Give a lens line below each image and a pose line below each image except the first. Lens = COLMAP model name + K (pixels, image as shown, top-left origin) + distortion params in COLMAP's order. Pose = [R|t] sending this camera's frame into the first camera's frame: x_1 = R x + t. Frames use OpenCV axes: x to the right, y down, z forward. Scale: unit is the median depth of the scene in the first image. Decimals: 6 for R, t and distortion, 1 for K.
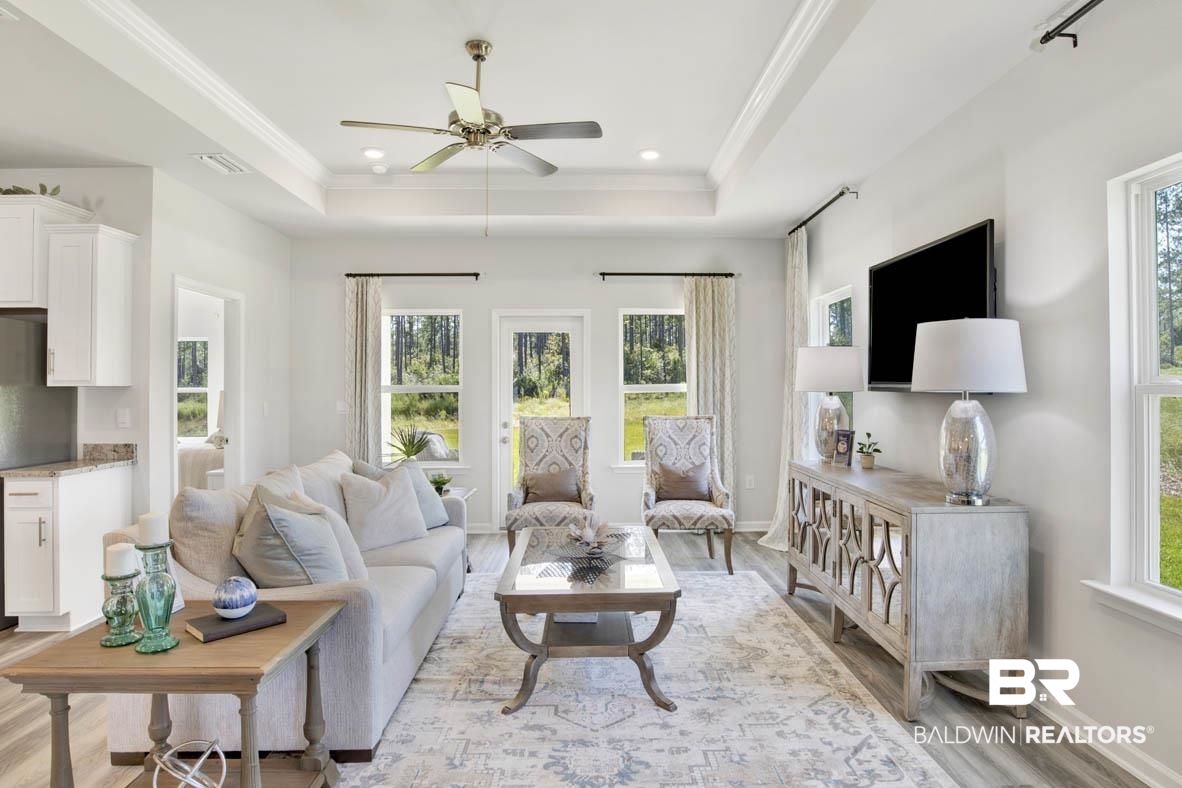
lens RADIAL K [[680.6, 0, 589.3], [0, 680.6, 384.9], [0, 0, 1]] dist [-0.072437, 0.037080]
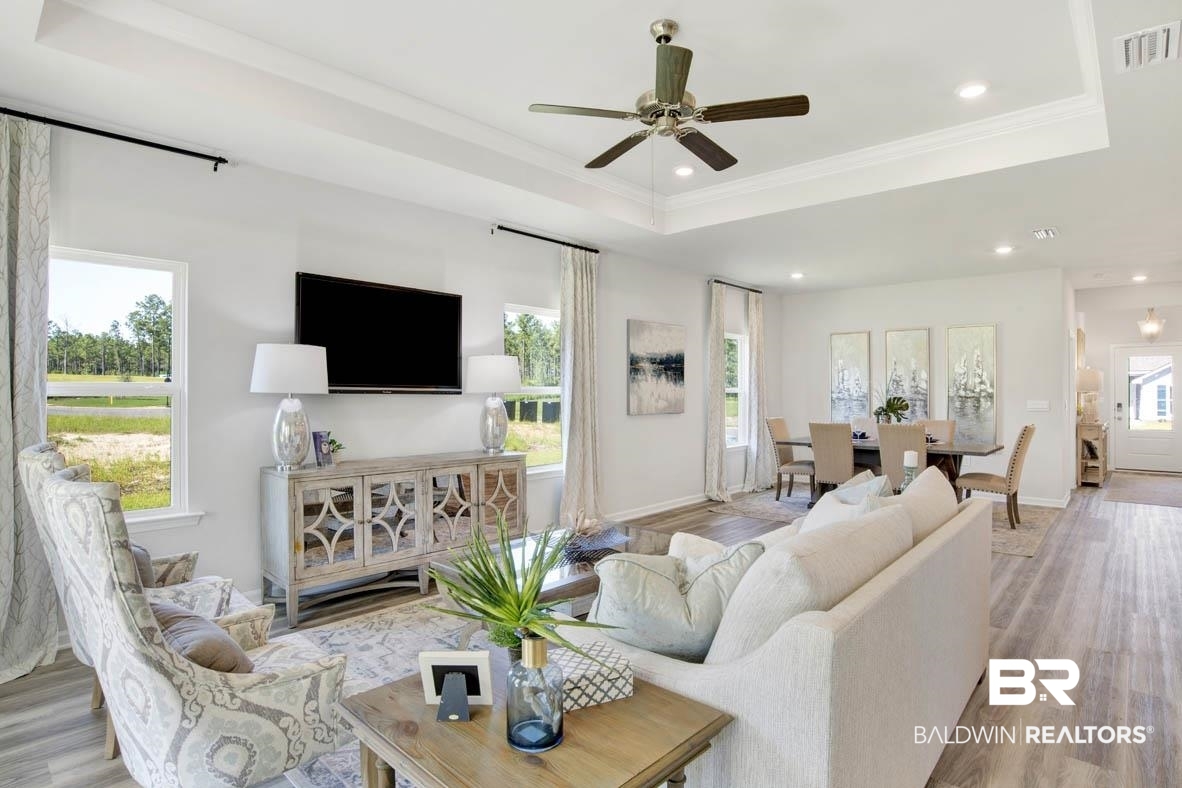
lens RADIAL K [[636.3, 0, 591.0], [0, 636.3, 394.0], [0, 0, 1]] dist [-0.005160, -0.000597]
pose [[-0.740275, -0.002413, 0.672299, -0.569311], [-0.003777, 0.999993, -0.000569, 0.009227], [-0.672293, -0.002960, -0.740279, 1.446797]]
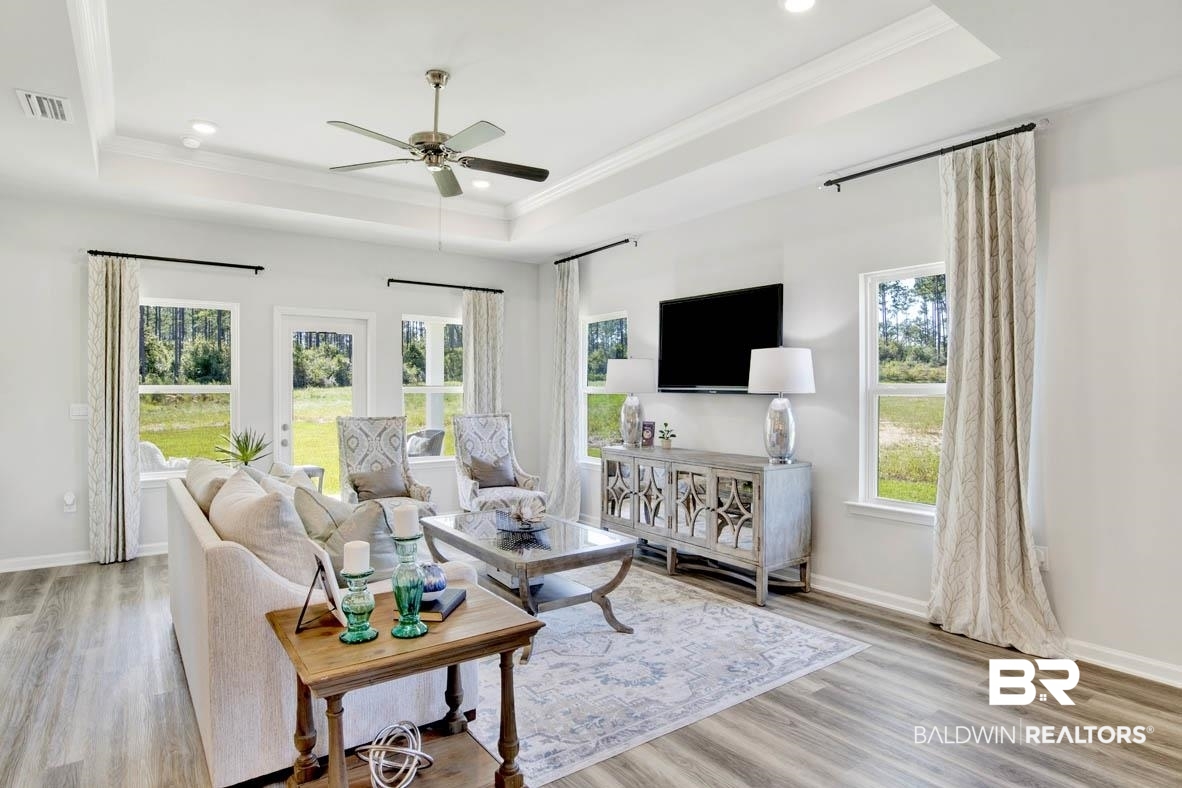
lens RADIAL K [[655.8, 0, 605.9], [0, 655.8, 387.3], [0, 0, 1]] dist [-0.067143, 0.014345]
pose [[0.811684, 0.007420, 0.584050, -0.452913], [-0.007206, 0.999970, -0.002690, 0.002766], [-0.584052, -0.002025, 0.811713, -0.008727]]
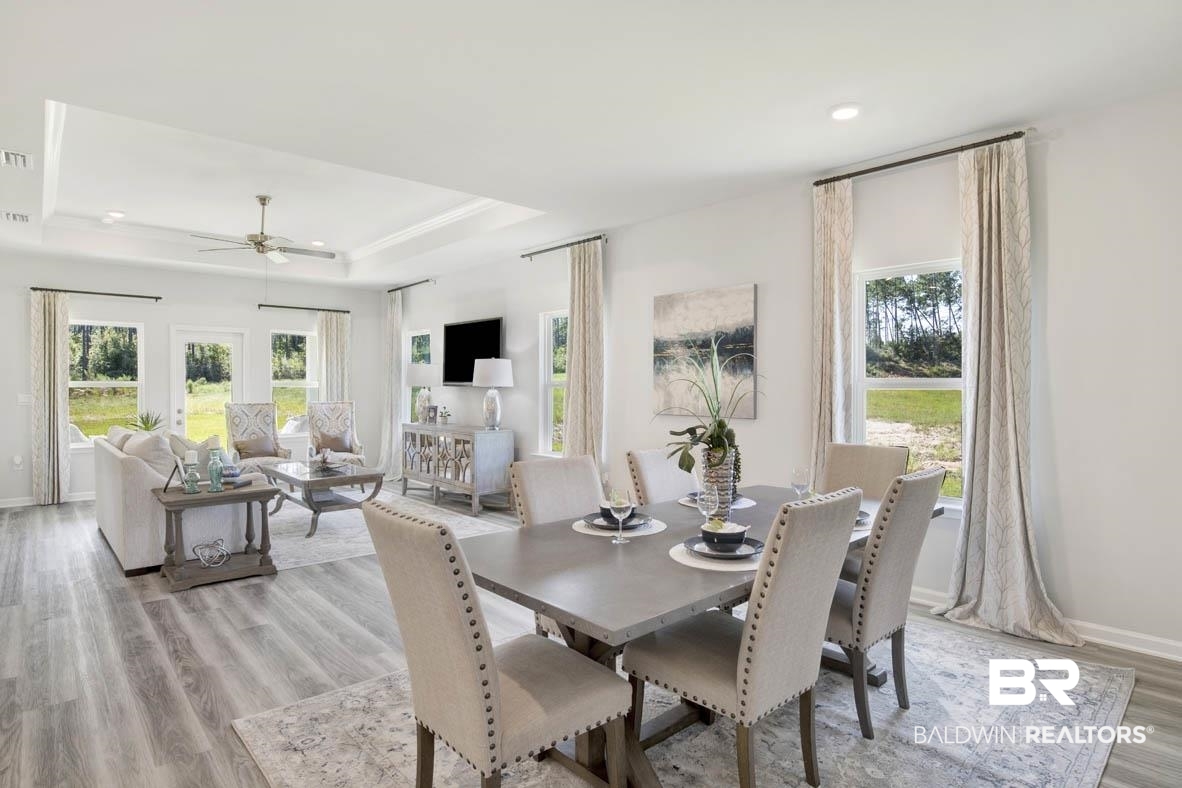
lens RADIAL K [[637.8, 0, 587.0], [0, 637.8, 386.7], [0, 0, 1]] dist [-0.034162, 0.001821]
pose [[0.757837, 0.001972, 0.652441, -0.508457], [-0.007217, 0.999960, 0.005360, -0.003171], [-0.652404, -0.008771, 0.757820, -0.731694]]
